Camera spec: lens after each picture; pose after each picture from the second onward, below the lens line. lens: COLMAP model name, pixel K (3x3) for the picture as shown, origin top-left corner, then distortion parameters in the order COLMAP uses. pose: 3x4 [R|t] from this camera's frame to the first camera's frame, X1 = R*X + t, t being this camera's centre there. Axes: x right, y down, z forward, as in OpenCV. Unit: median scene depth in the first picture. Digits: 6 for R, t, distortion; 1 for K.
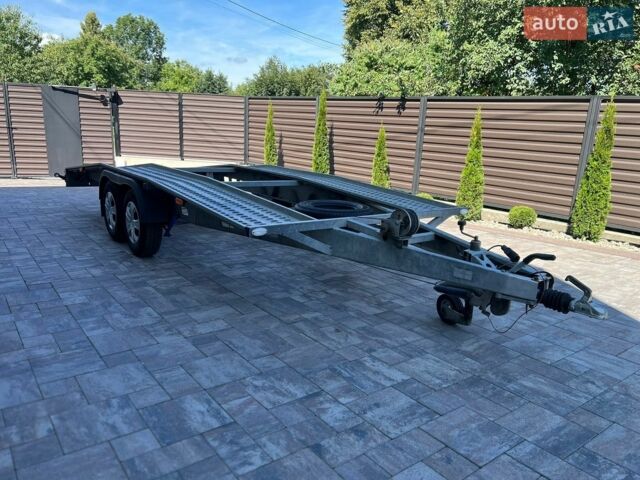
lens RADIAL K [[497.6, 0, 320.5], [0, 497.6, 240.4], [0, 0, 1]] dist [0.005029, -0.011522]
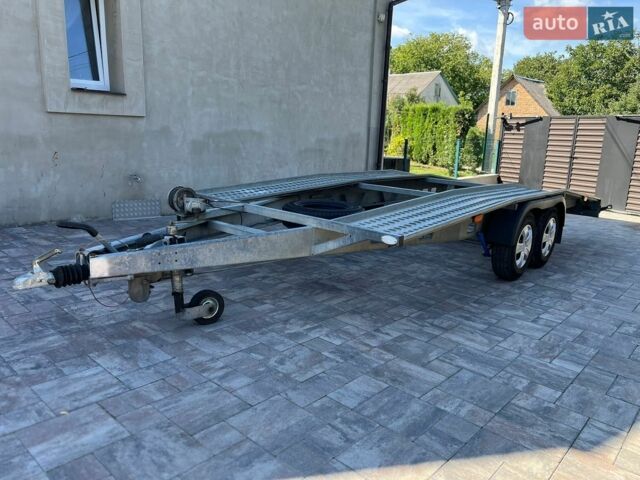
lens RADIAL K [[497.6, 0, 321.2], [0, 497.6, 240.4], [0, 0, 1]] dist [0.005029, -0.011522]
pose [[0.173860, 0.166745, -0.970551, 1.259815], [-0.256139, 0.959296, 0.118928, -0.153594], [0.950876, 0.227919, 0.209493, 1.066028]]
